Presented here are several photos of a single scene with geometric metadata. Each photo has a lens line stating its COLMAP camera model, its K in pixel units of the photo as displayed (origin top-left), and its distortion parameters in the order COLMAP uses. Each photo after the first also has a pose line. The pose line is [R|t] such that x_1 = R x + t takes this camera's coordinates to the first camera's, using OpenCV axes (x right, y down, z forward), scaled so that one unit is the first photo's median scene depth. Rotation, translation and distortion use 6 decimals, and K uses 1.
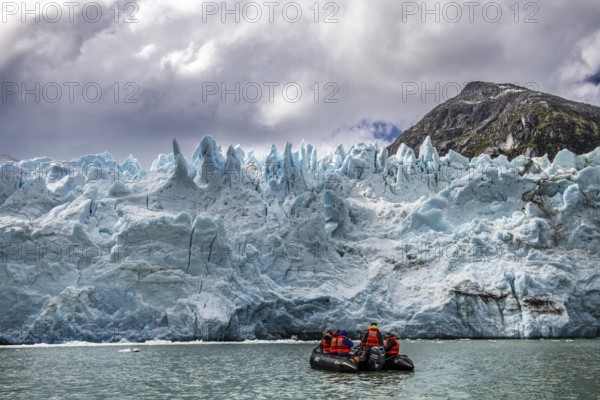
lens RADIAL K [[610.7, 0, 276.1], [0, 610.7, 200.4], [0, 0, 1]] dist [0.009548, 0.005533]
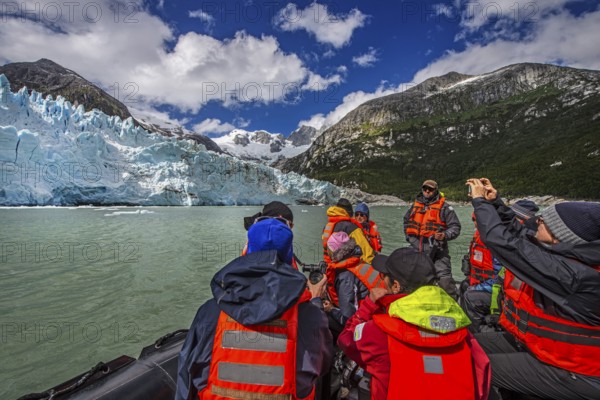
lens RADIAL K [[272.3, 0, 300.0], [0, 272.3, 200.0], [0, 0, 1]] dist [-0.013756, -0.000516]
pose [[0.335561, 0.027288, 0.941623, -0.569456], [-0.215192, 0.975371, 0.048420, 0.011628], [-0.917110, -0.218878, 0.333168, 0.049980]]
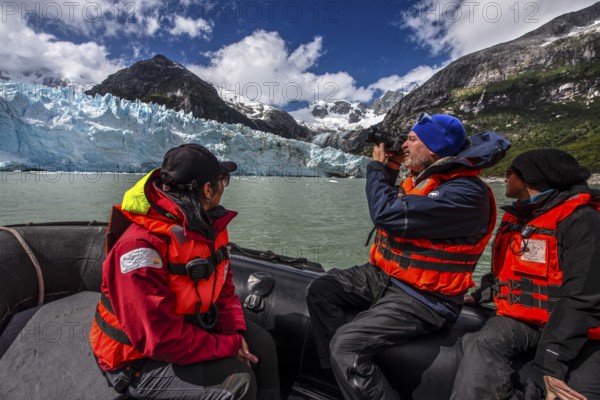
lens RADIAL K [[296.3, 0, 300.0], [0, 296.3, 200.0], [0, 0, 1]] dist [-0.013851, -0.000605]
pose [[0.649111, -0.035012, 0.759887, -0.698194], [-0.202103, 0.955101, 0.216647, -0.140830], [-0.733355, -0.294203, 0.612891, -0.601872]]
